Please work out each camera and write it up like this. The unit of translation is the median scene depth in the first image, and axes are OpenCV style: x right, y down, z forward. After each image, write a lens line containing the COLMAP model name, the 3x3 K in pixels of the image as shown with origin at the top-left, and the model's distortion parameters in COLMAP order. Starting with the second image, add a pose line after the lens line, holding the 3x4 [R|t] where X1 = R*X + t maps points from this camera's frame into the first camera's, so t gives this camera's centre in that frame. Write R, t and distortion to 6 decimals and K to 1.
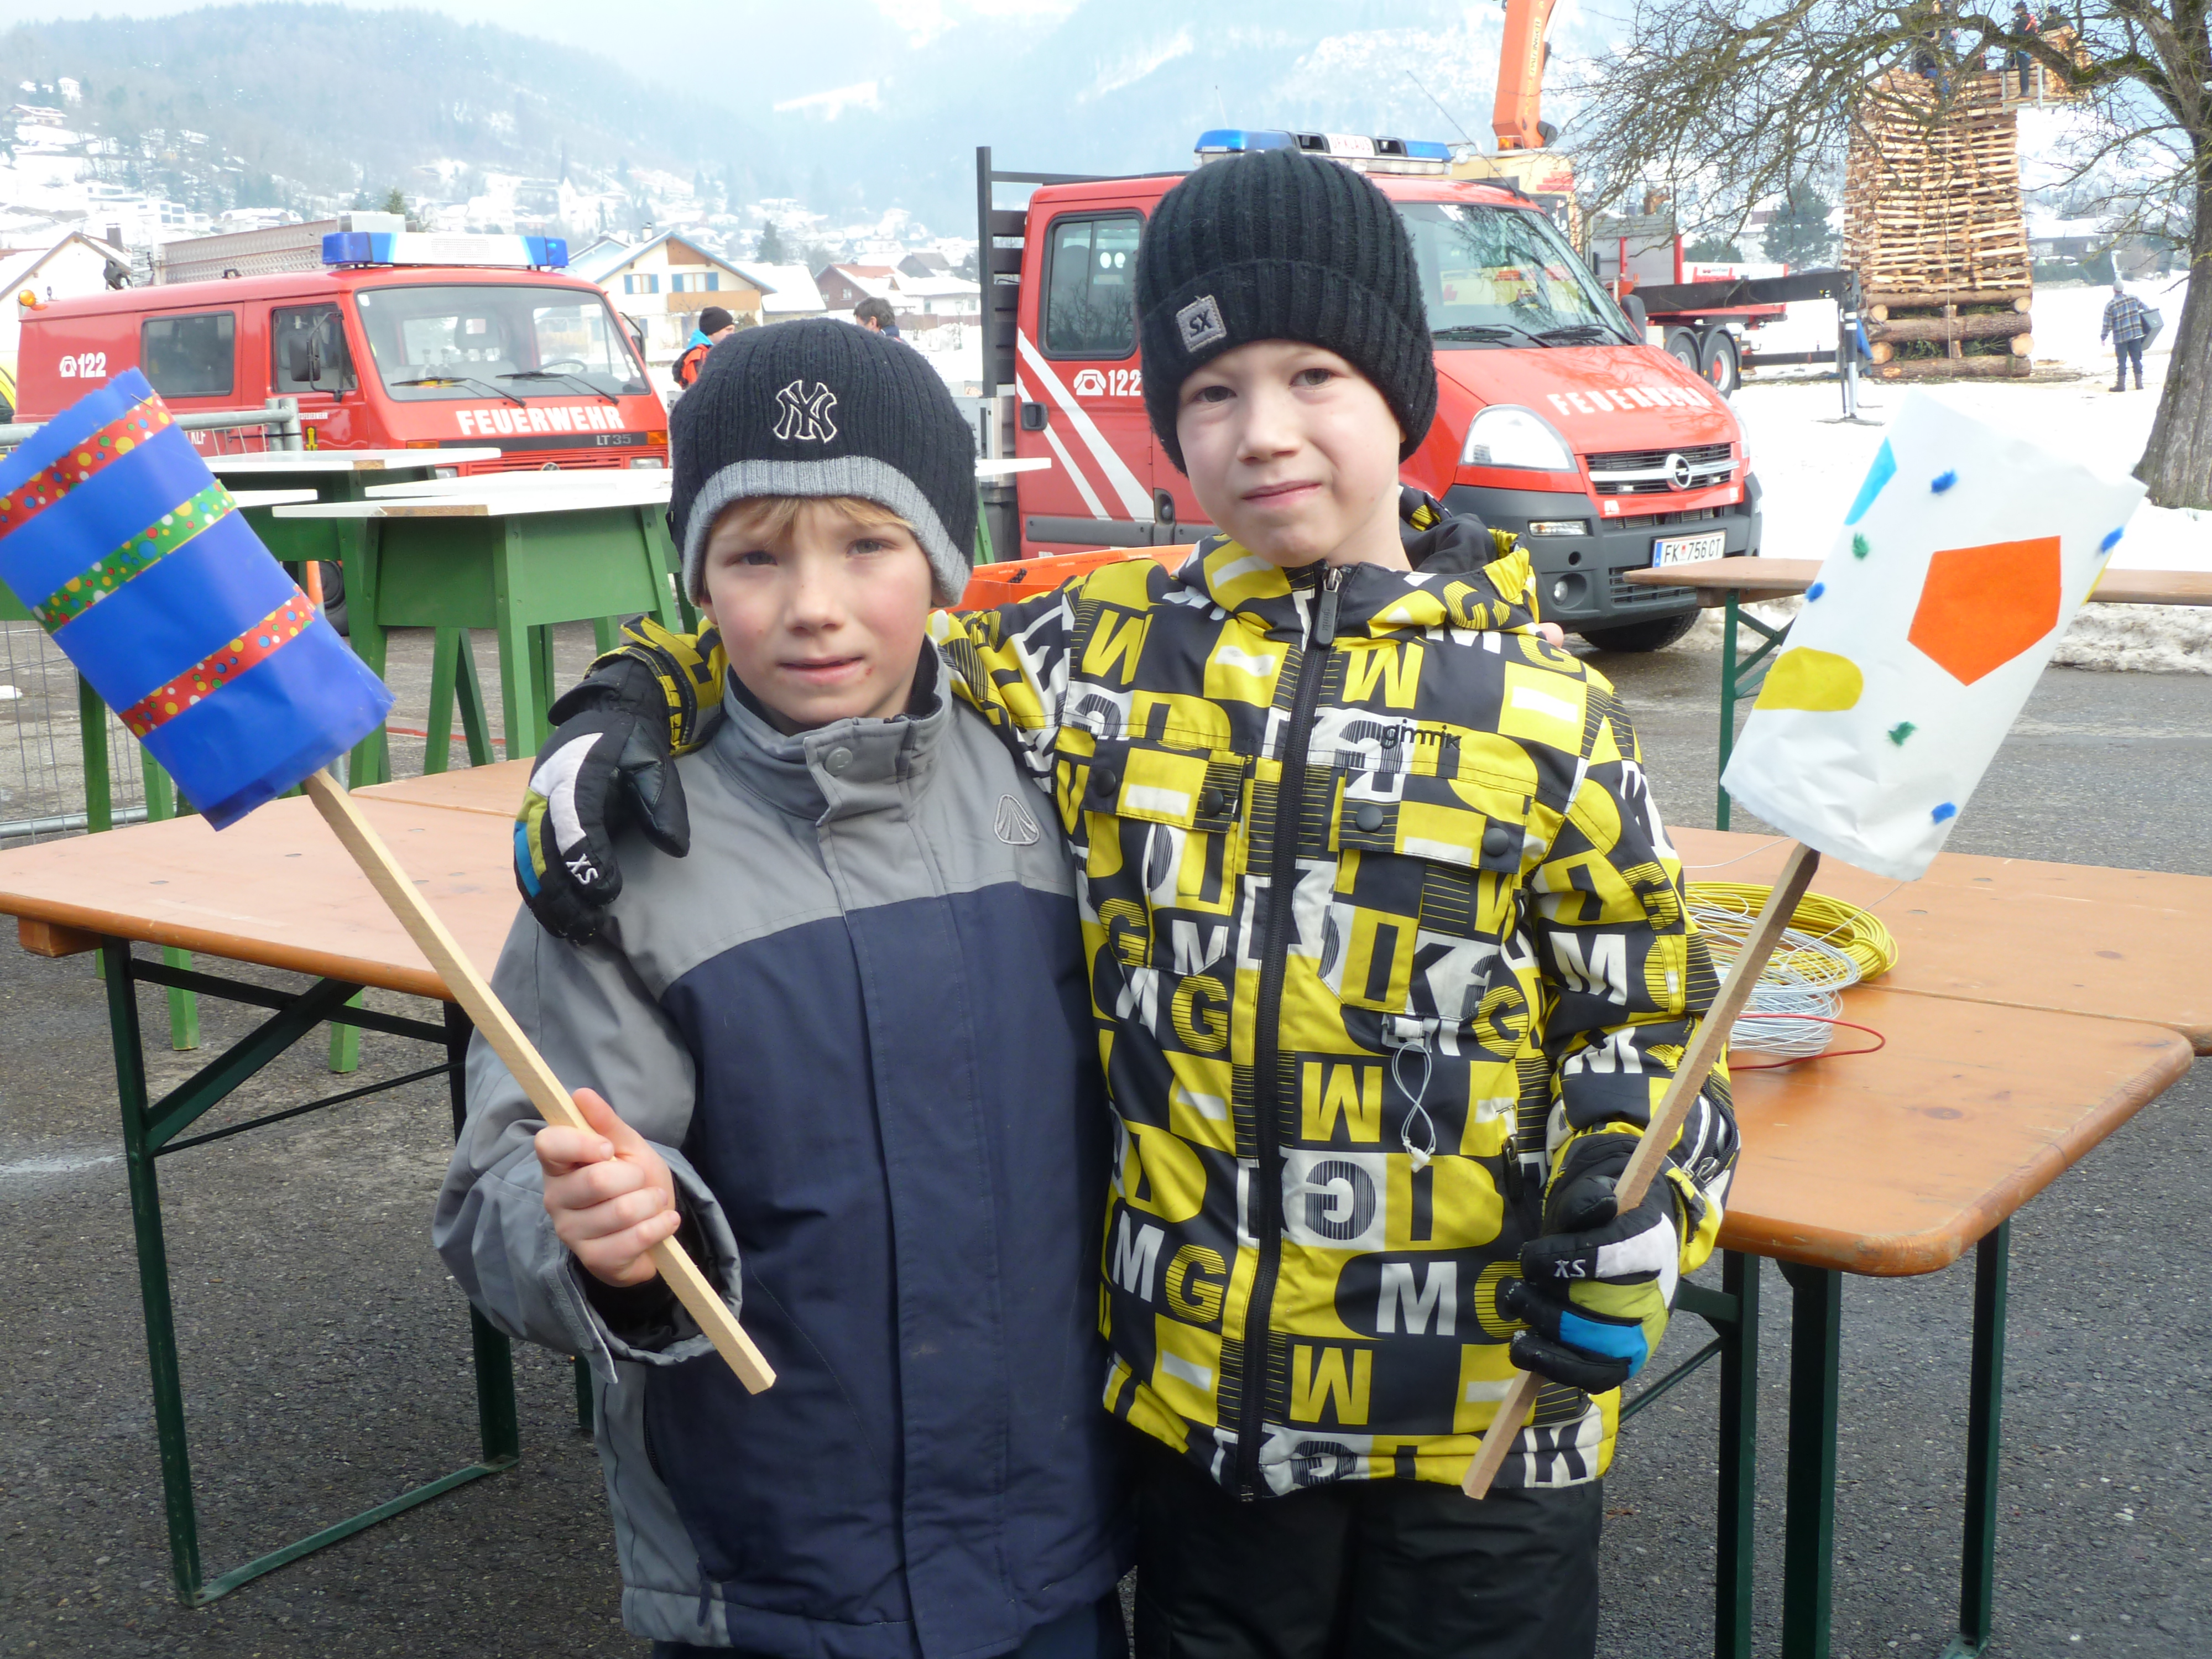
lens RADIAL K [[2611.8, 0, 1106.0], [0, 2611.8, 829.5], [0, 0, 1]] dist [-0.007385, -0.020538]
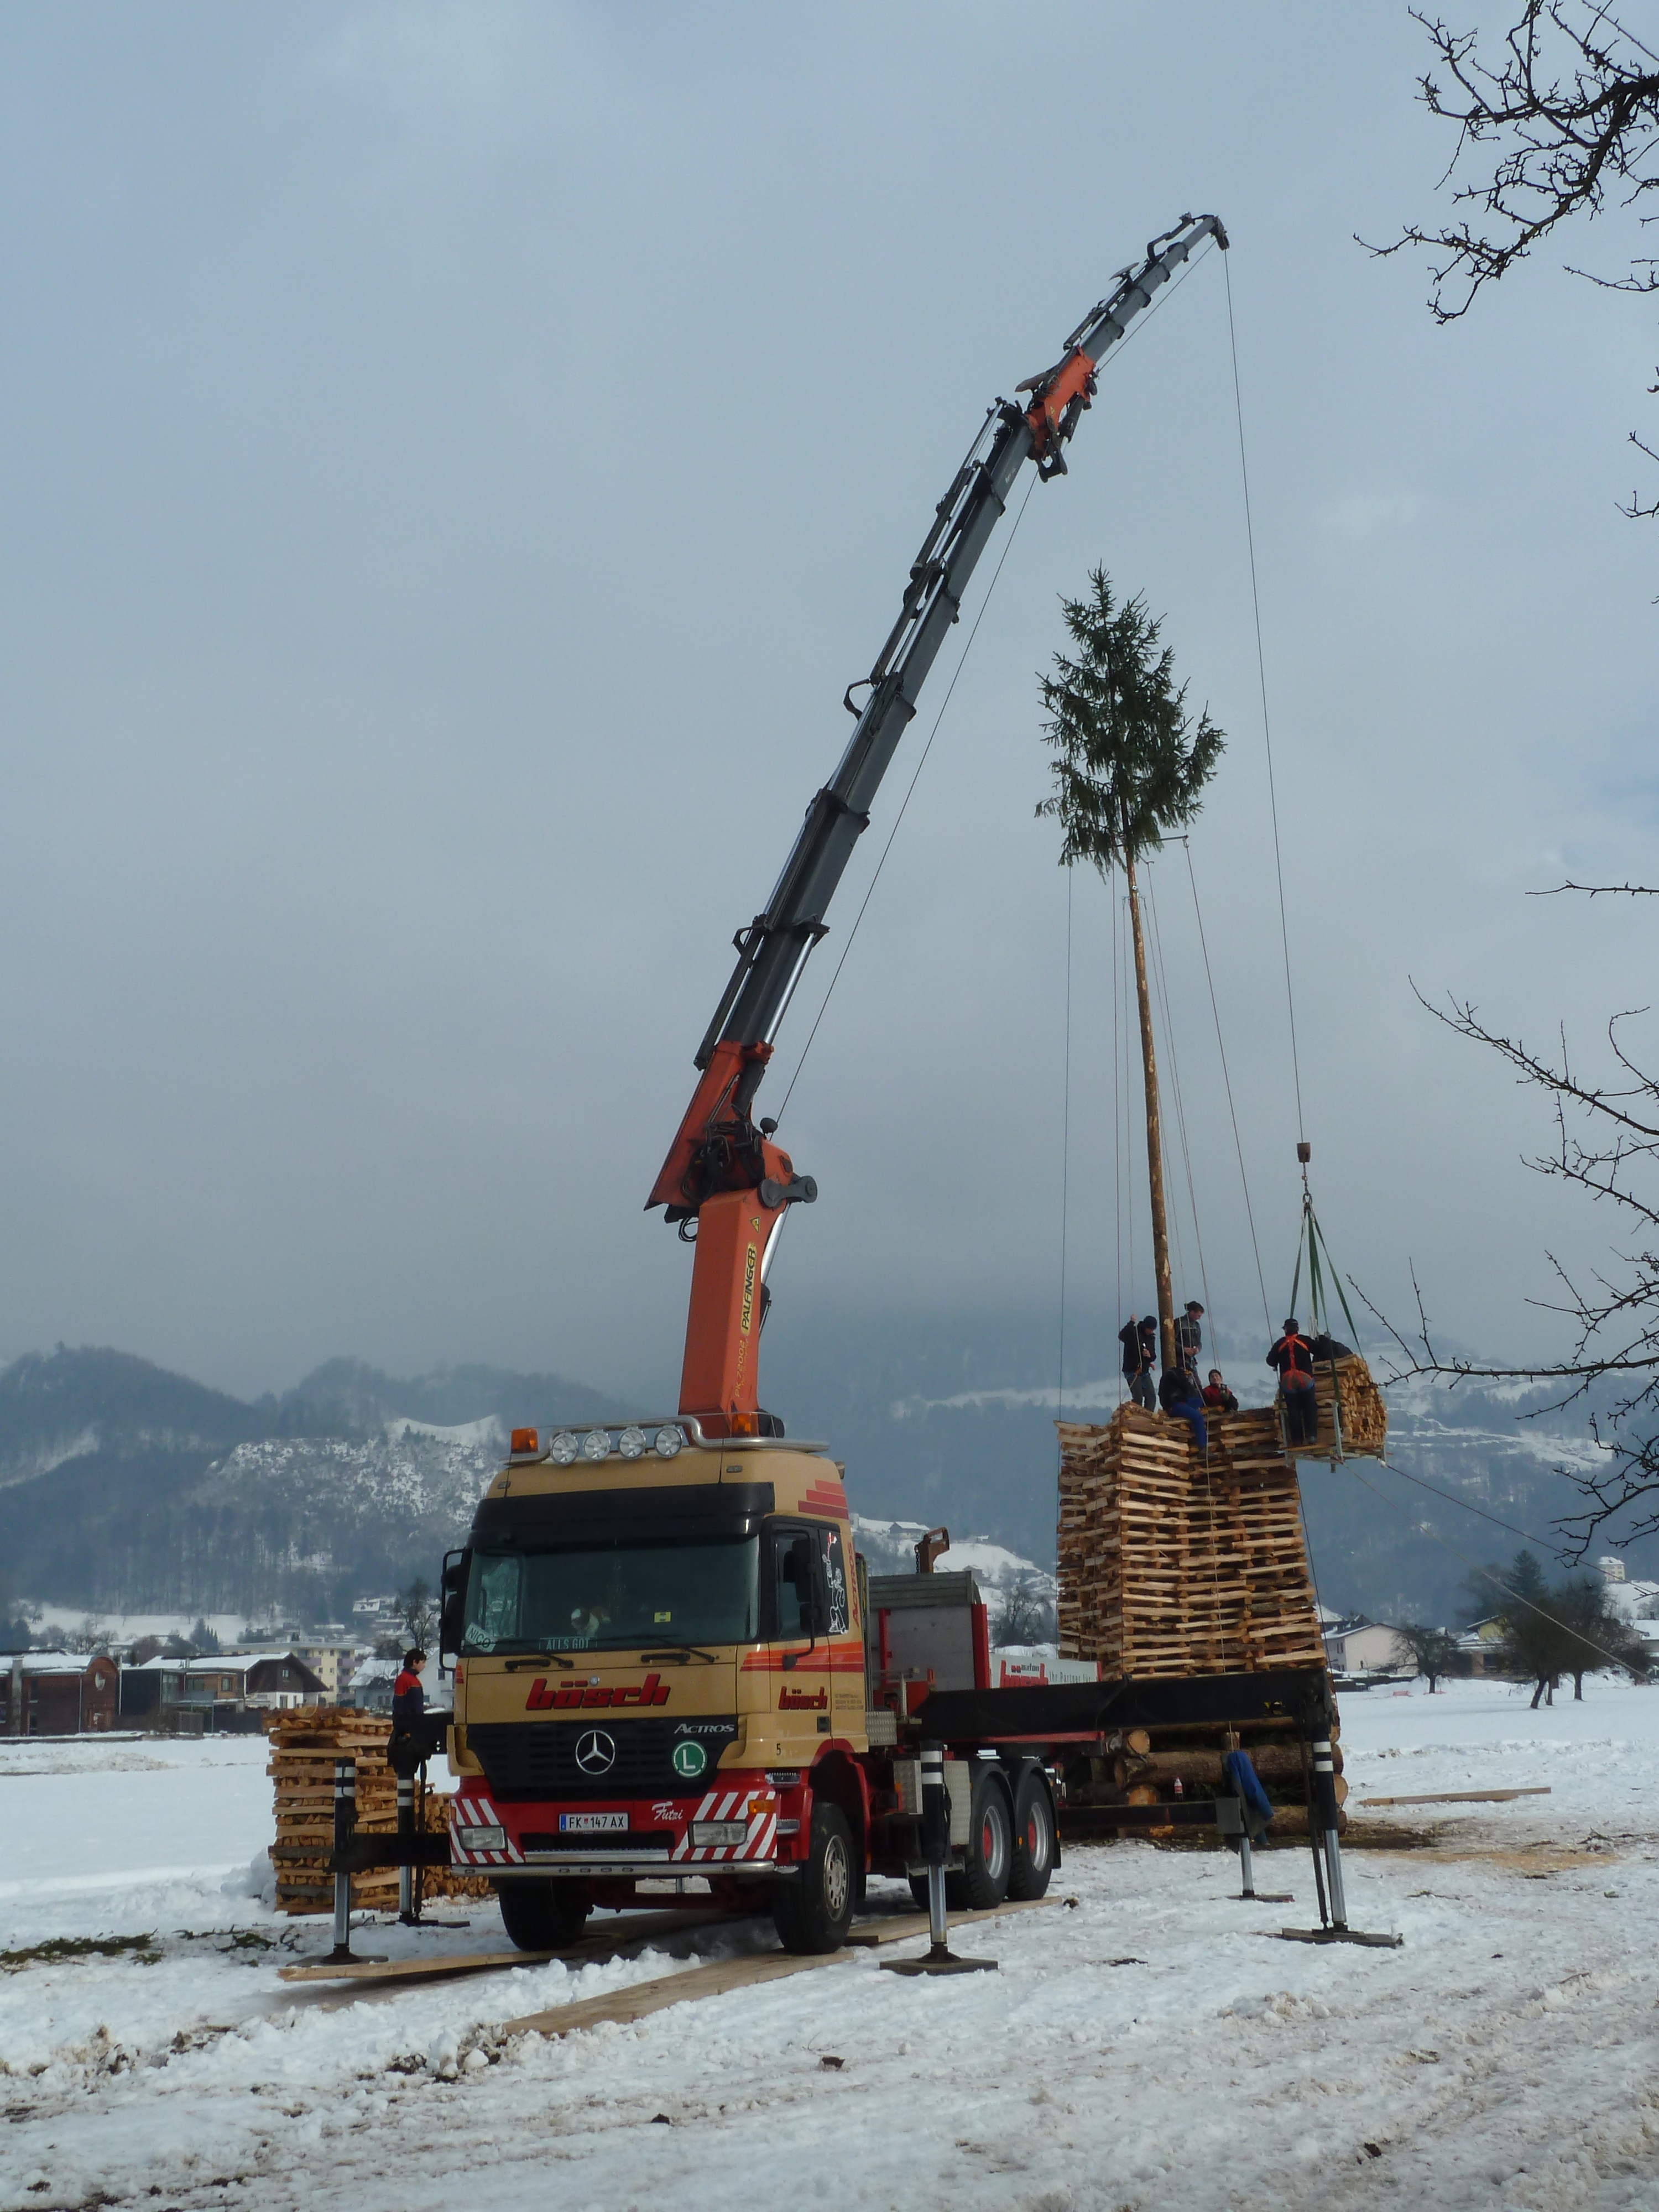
lens RADIAL K [[2756.5, 0, 789.5], [0, 2756.5, 1111.1], [0, 0, 1]] dist [-0.027879, -0.006216]
pose [[0.961198, 0.075939, 0.265203, 0.002134], [0.038258, 0.915378, -0.400774, -0.062918], [-0.273195, 0.395369, 0.876954, 0.322635]]
